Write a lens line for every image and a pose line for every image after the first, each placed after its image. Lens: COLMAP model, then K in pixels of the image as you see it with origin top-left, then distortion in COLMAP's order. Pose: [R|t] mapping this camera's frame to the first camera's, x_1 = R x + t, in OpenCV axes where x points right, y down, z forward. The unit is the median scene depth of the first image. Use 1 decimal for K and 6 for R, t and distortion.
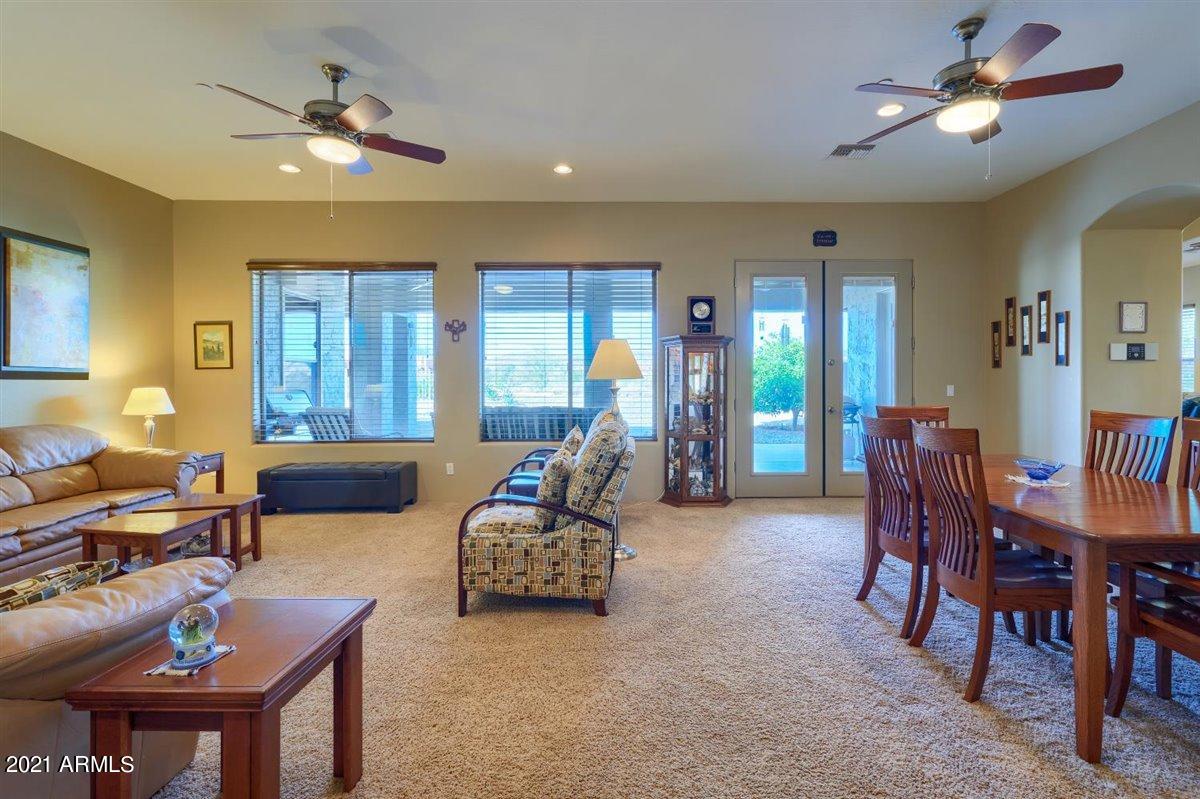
lens RADIAL K [[555.5, 0, 602.7], [0, 555.5, 378.2], [0, 0, 1]] dist [0.005364, -0.000839]
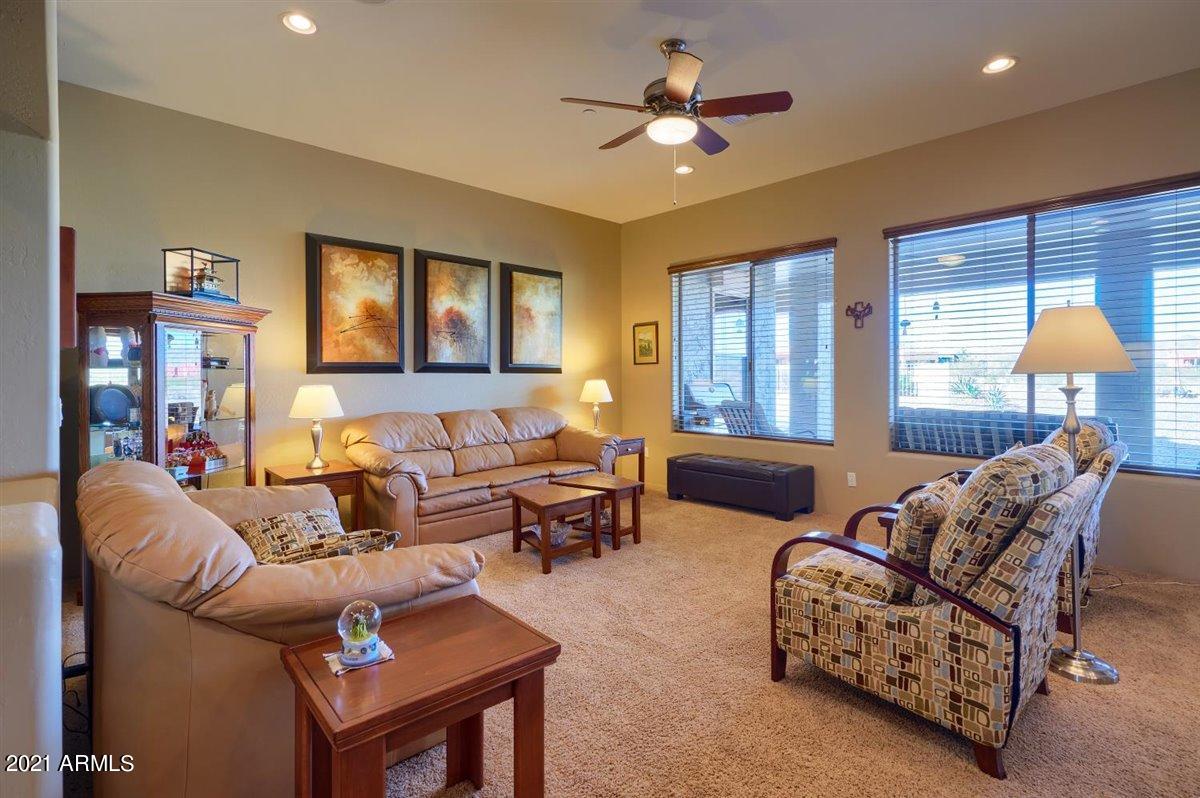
lens RADIAL K [[555.5, 0, 611.4], [0, 555.5, 376.2], [0, 0, 1]] dist [0.005364, -0.000839]
pose [[0.704056, 0.004706, -0.710129, 0.095108], [-0.000019, 0.999978, 0.006608, 0.000775], [0.710144, -0.004639, 0.704041, 0.213482]]
